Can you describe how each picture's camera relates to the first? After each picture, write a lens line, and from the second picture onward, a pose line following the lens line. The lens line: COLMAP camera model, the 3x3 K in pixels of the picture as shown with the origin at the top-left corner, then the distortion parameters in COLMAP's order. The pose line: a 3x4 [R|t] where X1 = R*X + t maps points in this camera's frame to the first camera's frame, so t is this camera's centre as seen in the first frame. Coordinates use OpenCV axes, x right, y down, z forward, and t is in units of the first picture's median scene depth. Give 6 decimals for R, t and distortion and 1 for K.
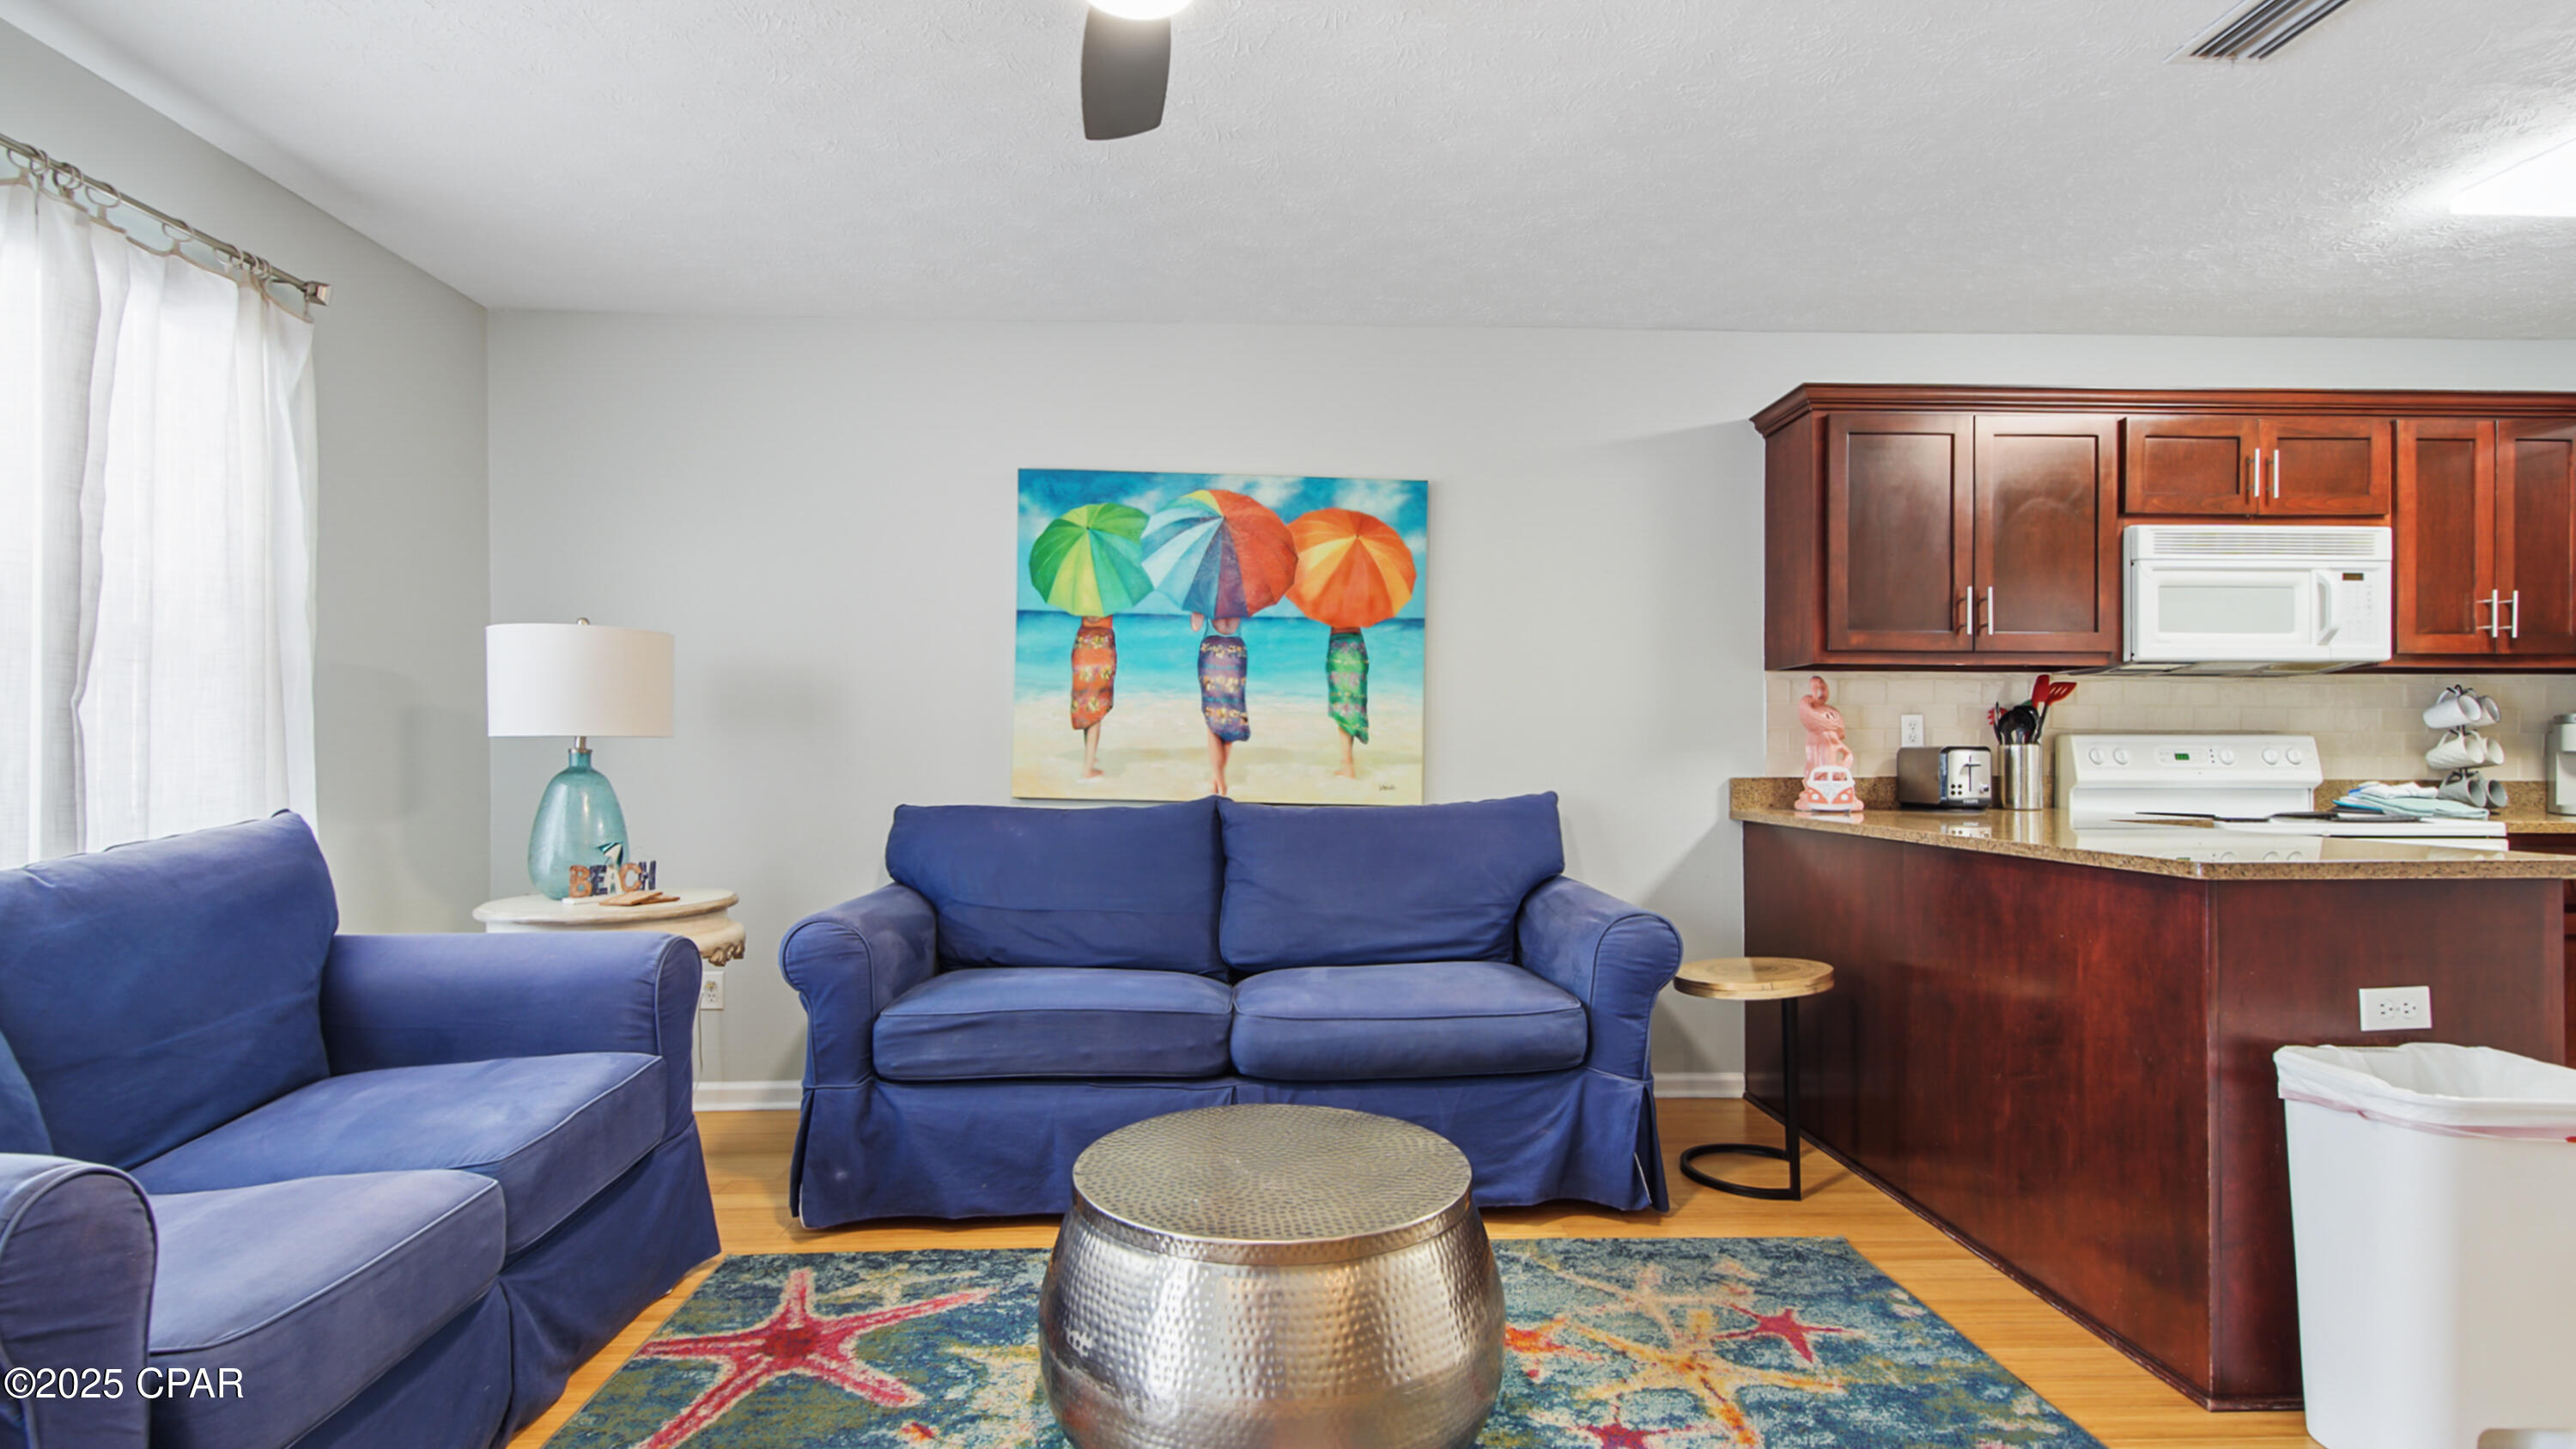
lens RADIAL K [[1207.4, 0, 1277.6], [0, 1207.4, 750.7], [0, 0, 1]] dist [0.012394, -0.000592]
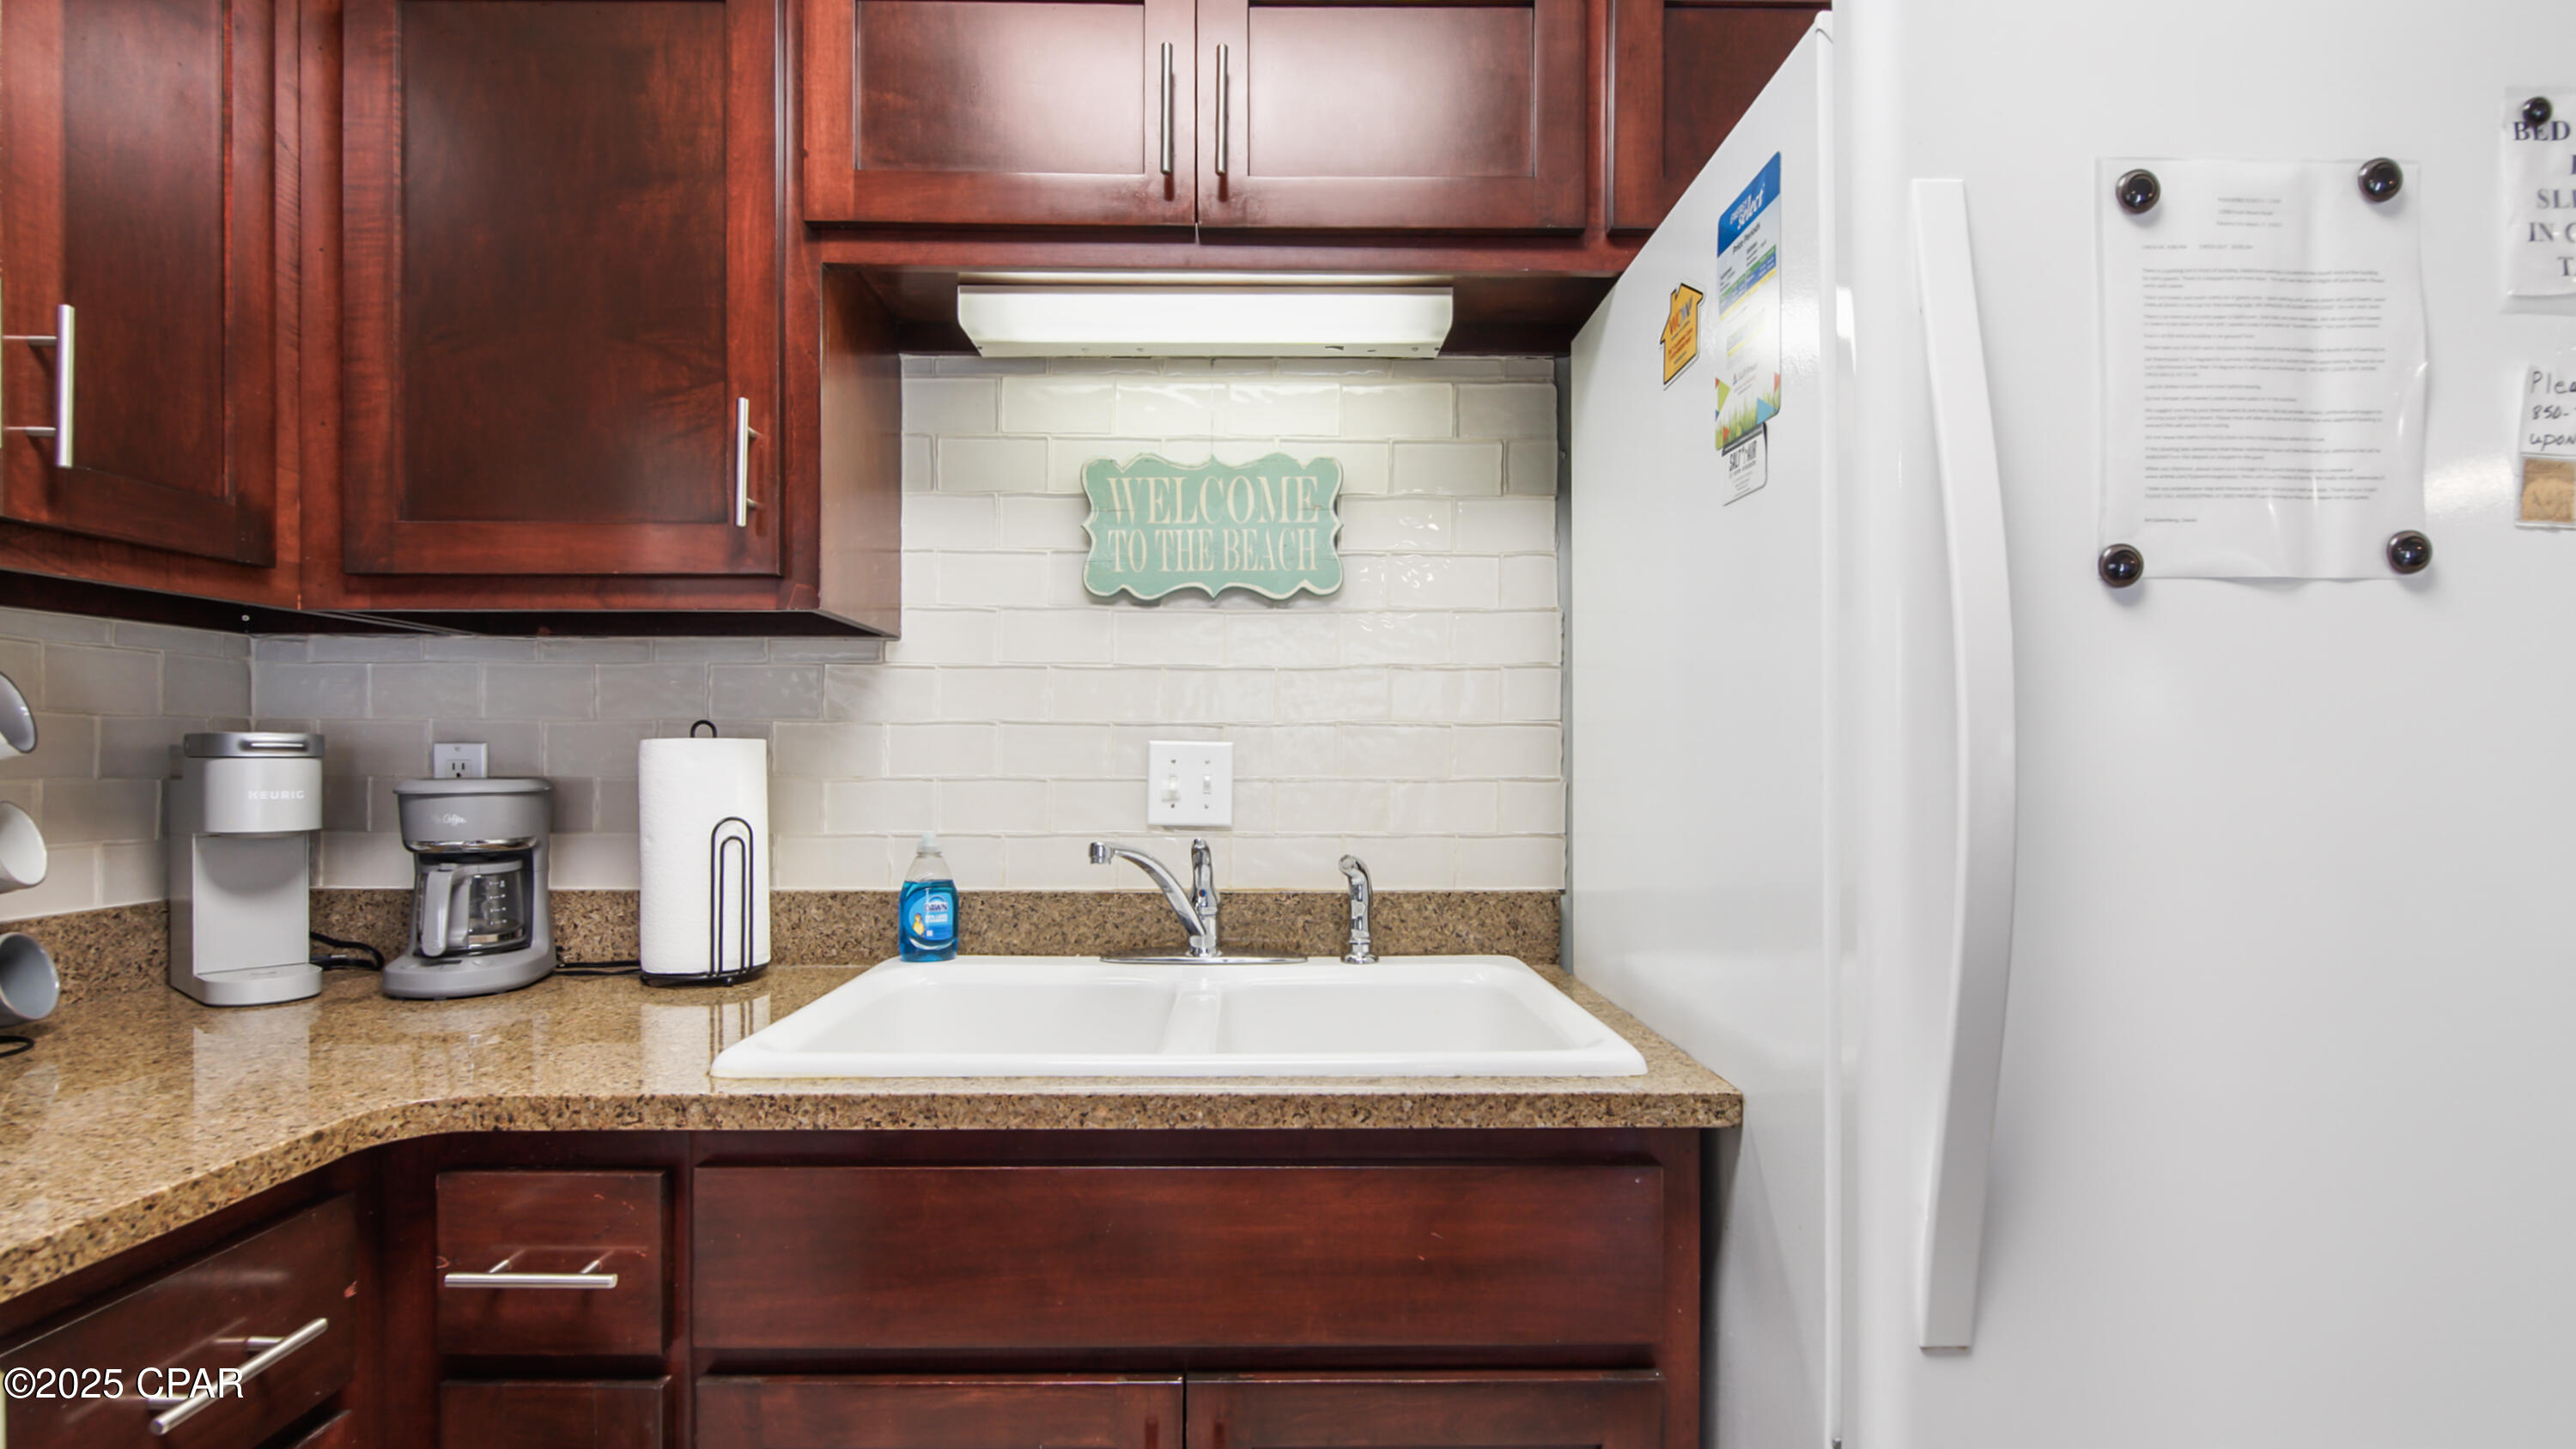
lens RADIAL K [[1243.5, 0, 1281.4], [0, 1243.5, 751.9], [0, 0, 1]] dist [0.000219, -0.000741]
pose [[0.031499, -0.003555, 0.999497, 0.696910], [-0.006584, 0.999971, 0.003765, -0.027329], [-0.999482, -0.006700, 0.031475, 0.673137]]
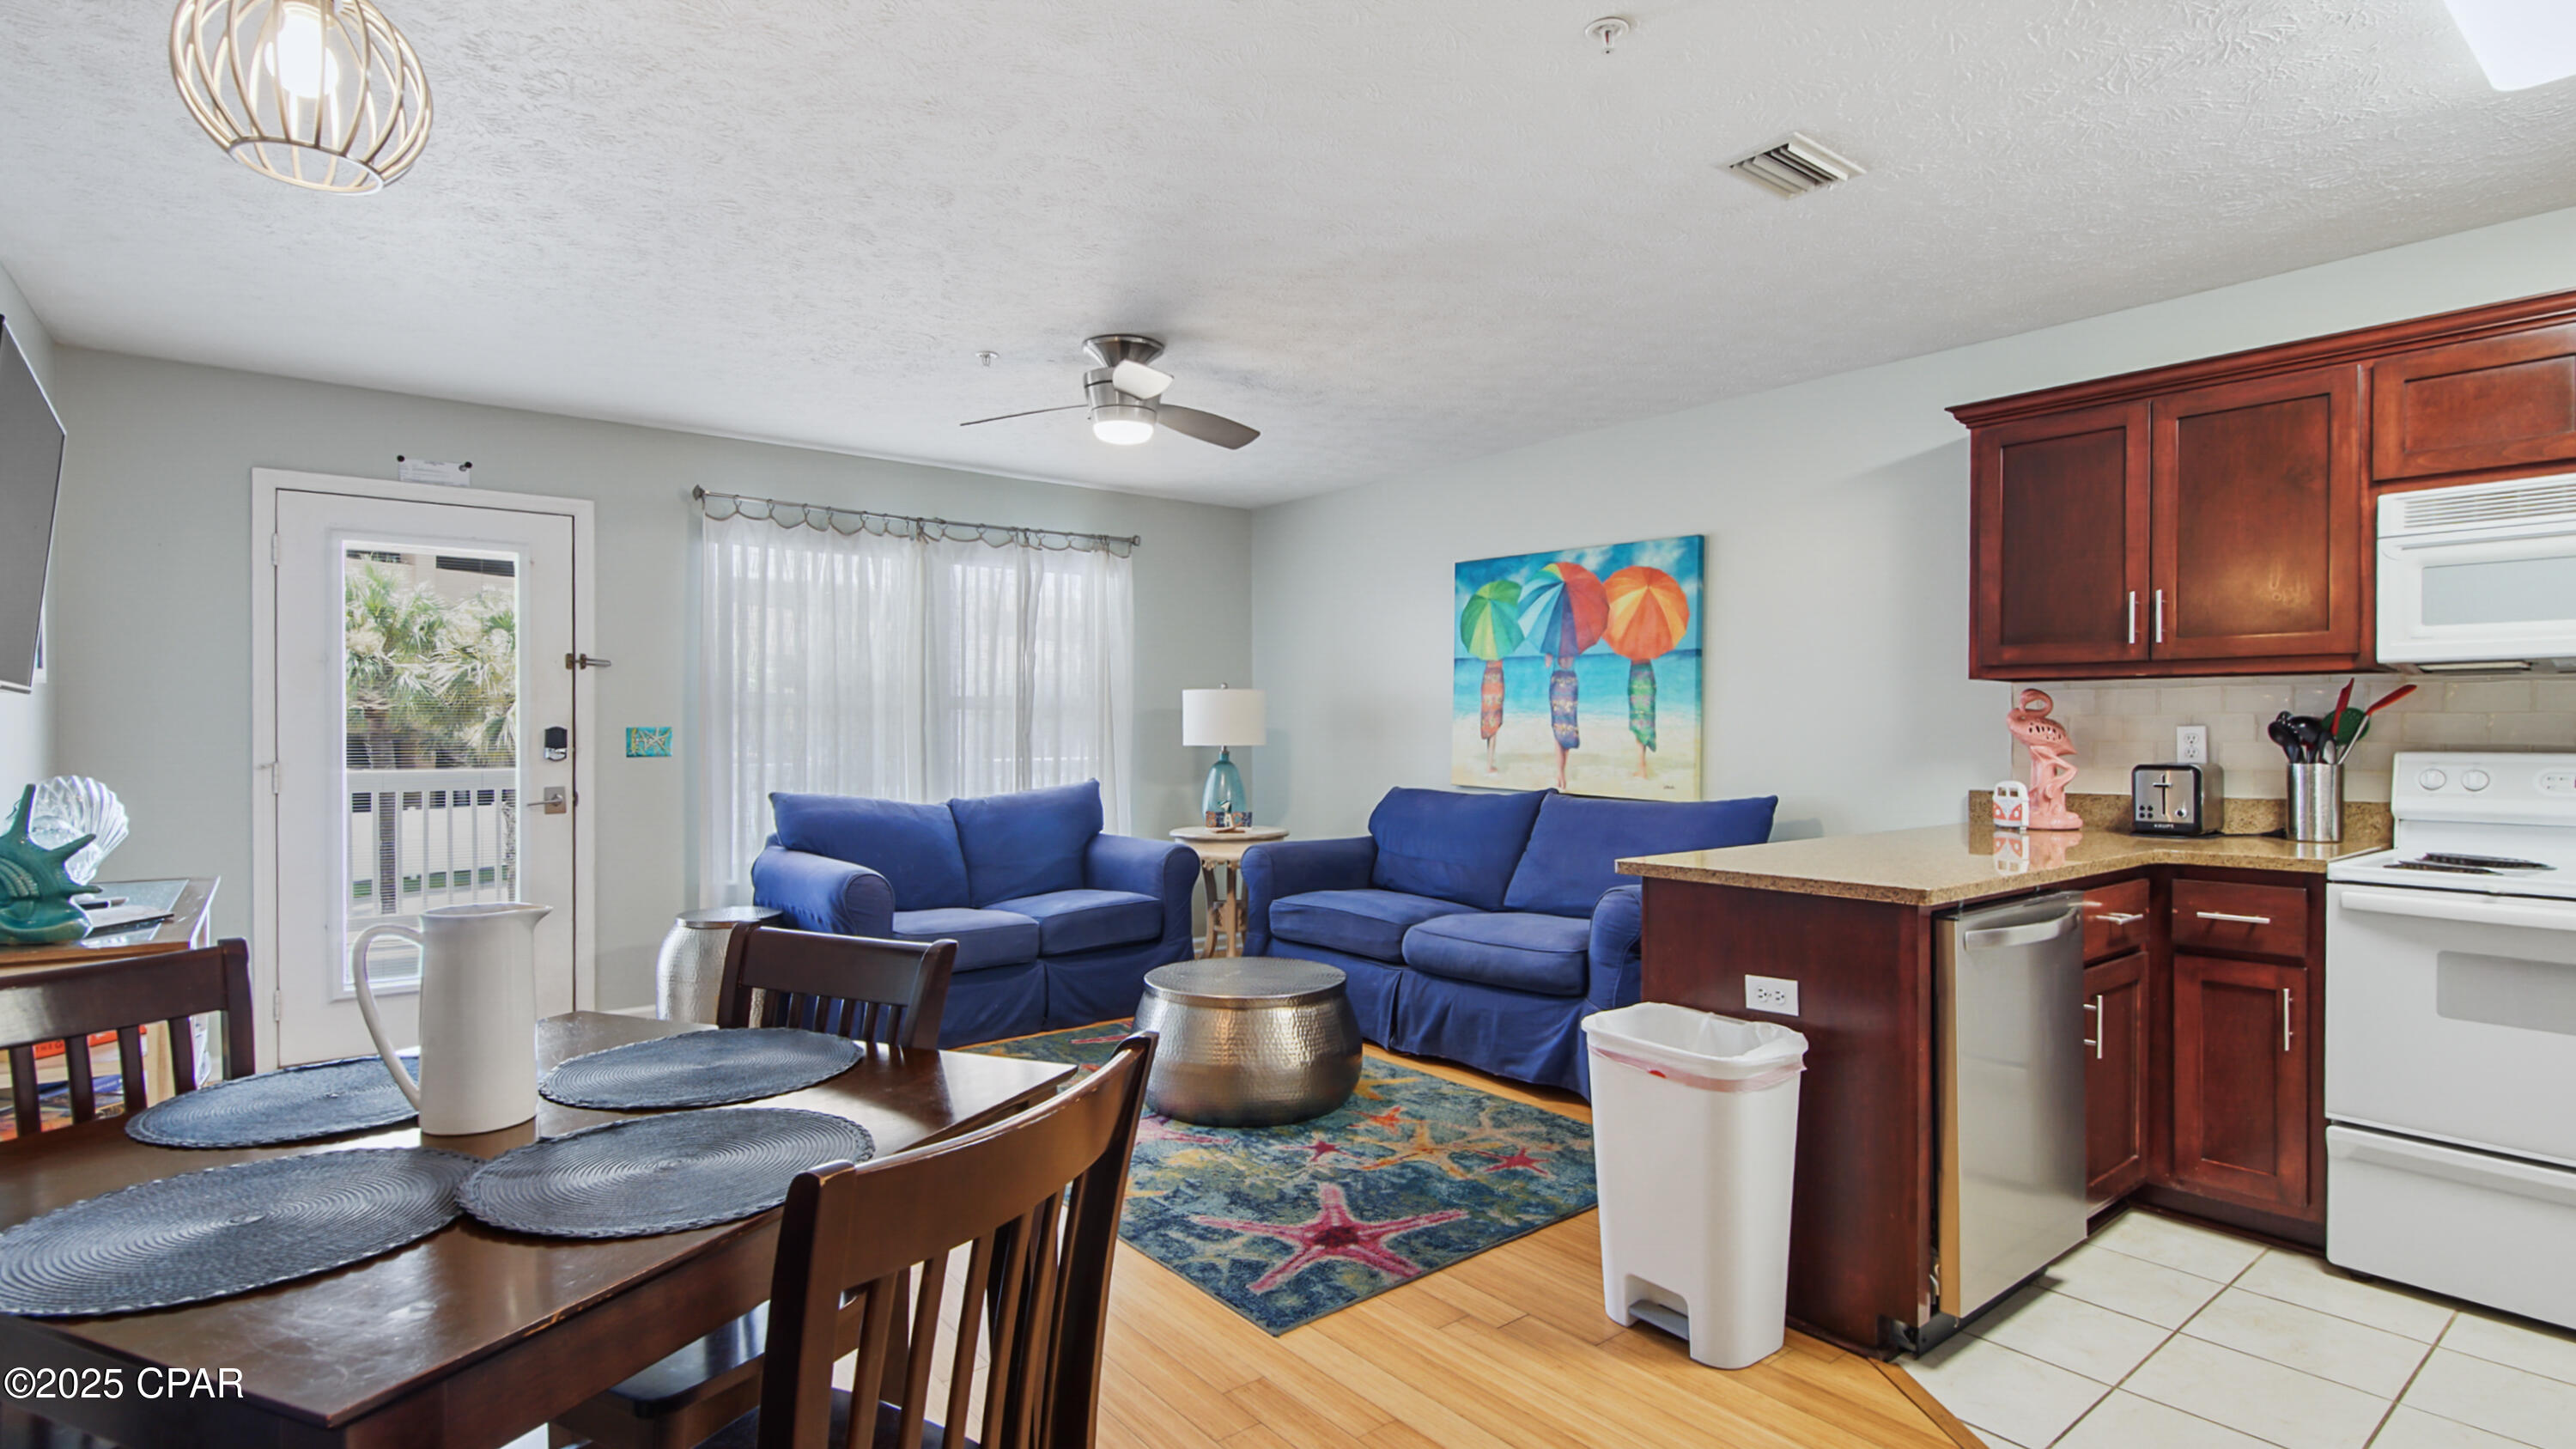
lens RADIAL K [[1243.9, 0, 1281.4], [0, 1243.9, 751.9], [0, 0, 1]] dist [0.000219, -0.000741]
pose [[0.584884, 0.013079, -0.811011, 0.900031], [0.003888, 0.999813, 0.018928, -0.031690], [0.811107, -0.014224, 0.584724, -0.067910]]
